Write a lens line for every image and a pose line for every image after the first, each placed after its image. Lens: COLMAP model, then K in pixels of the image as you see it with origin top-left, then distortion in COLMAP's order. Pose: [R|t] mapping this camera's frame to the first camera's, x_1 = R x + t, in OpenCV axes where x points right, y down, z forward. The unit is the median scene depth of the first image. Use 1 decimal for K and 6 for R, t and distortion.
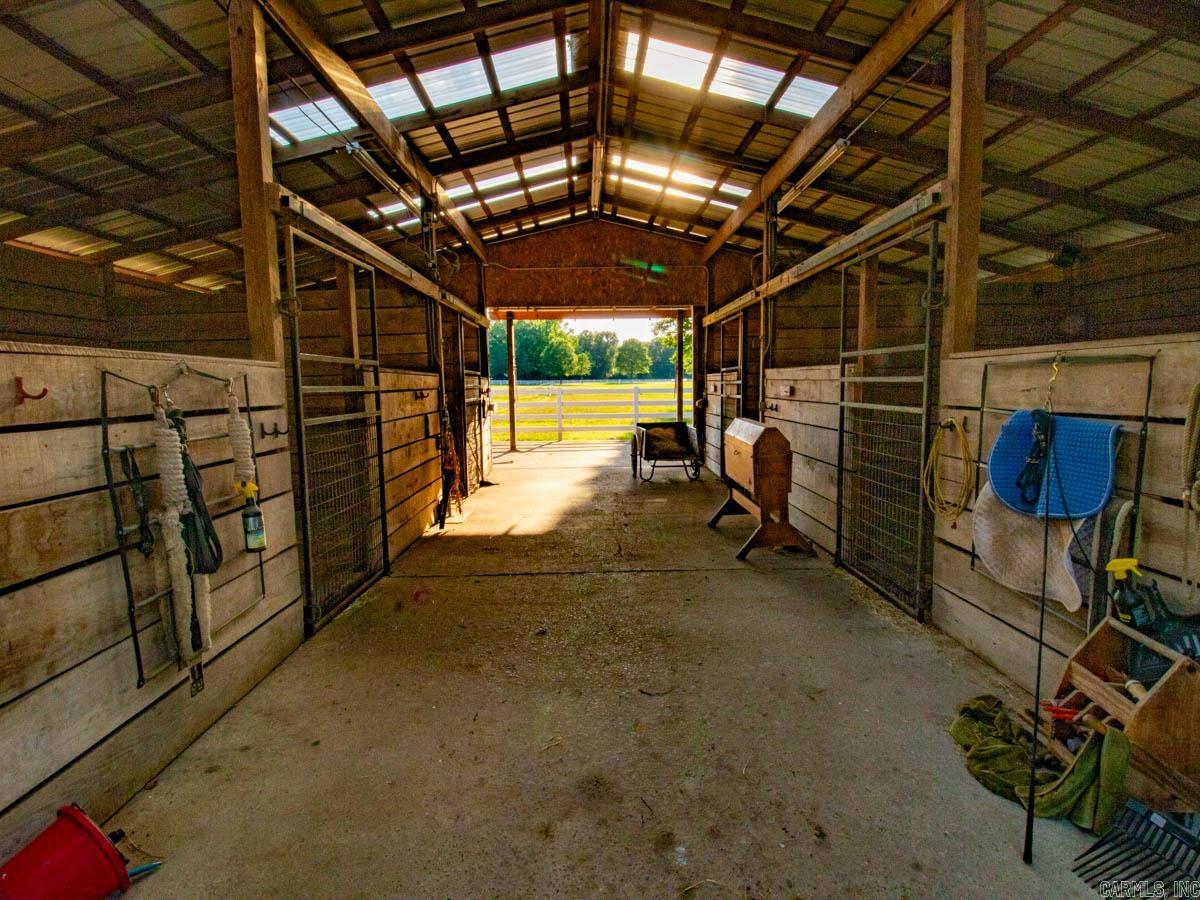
lens RADIAL K [[634.0, 0, 600.5], [0, 634.0, 449.8], [0, 0, 1]] dist [-0.012587, -0.002796]
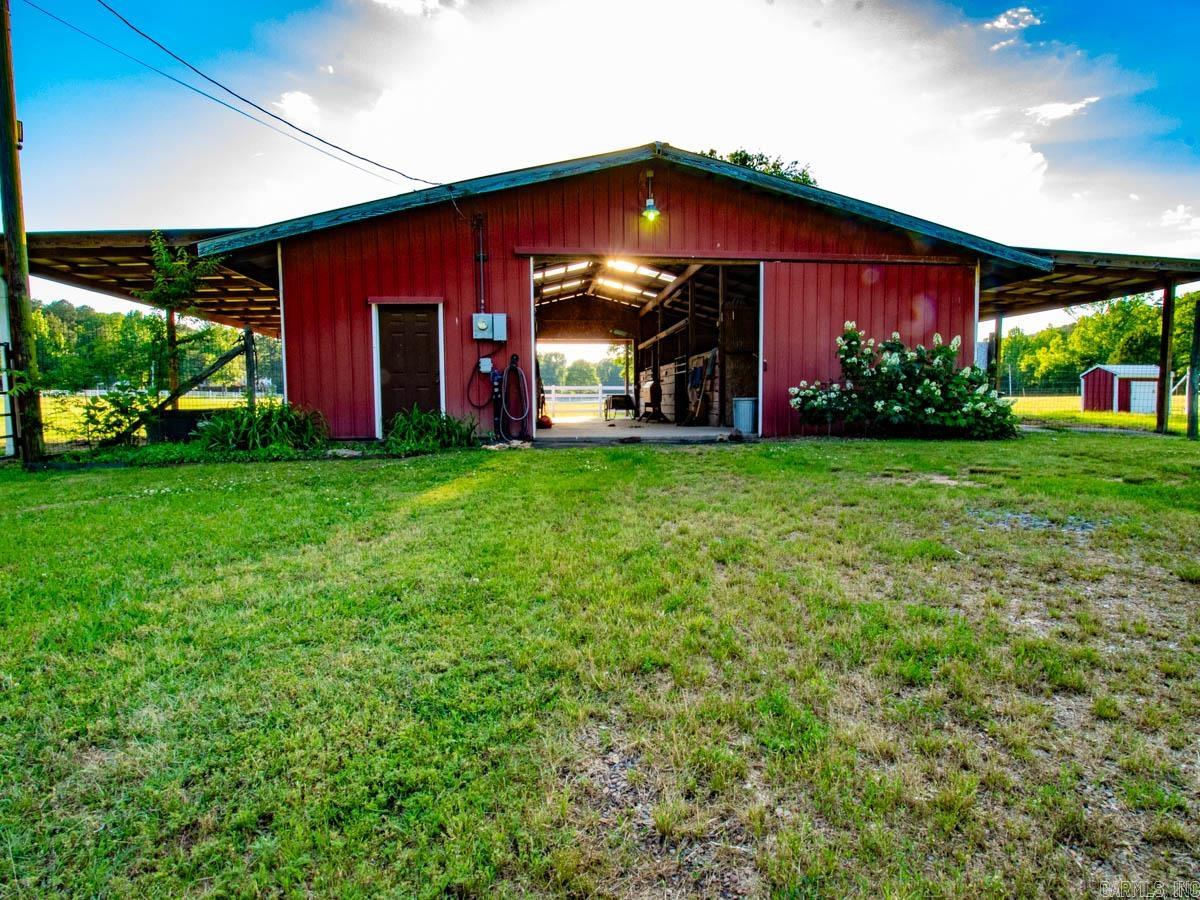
lens RADIAL K [[634.0, 0, 602.0], [0, 634.0, 450.2], [0, 0, 1]] dist [-0.012587, -0.002796]
pose [[0.996321, 0.002108, 0.085669, -0.133227], [0.000596, 0.999503, -0.031523, 0.198807], [-0.085693, 0.031458, 0.995825, -1.043142]]
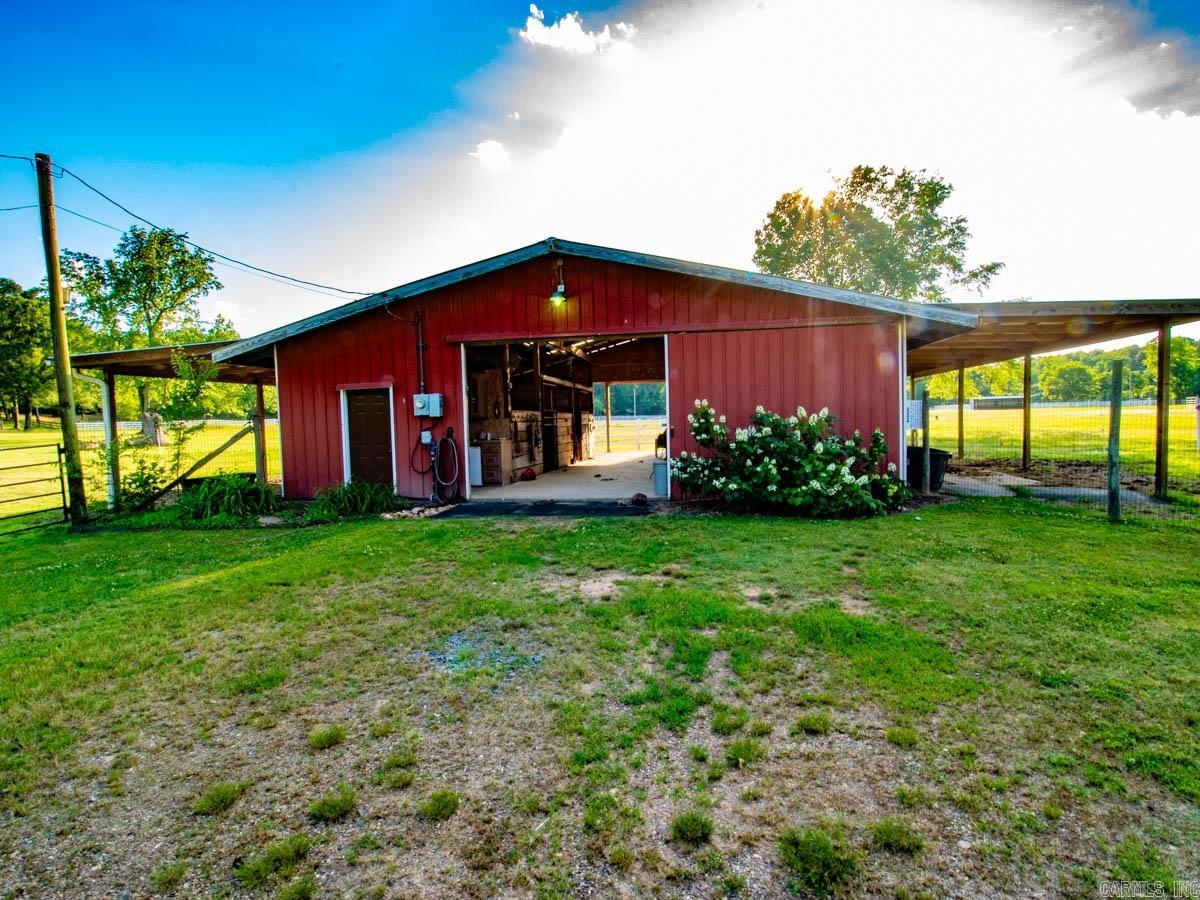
lens RADIAL K [[634.0, 0, 600.2], [0, 634.0, 453.4], [0, 0, 1]] dist [-0.012587, -0.002796]
pose [[0.981259, -0.000898, -0.192693, 0.264064], [-0.008742, 0.998752, -0.049173, 0.126393], [0.192497, 0.049936, 0.980026, -1.114862]]
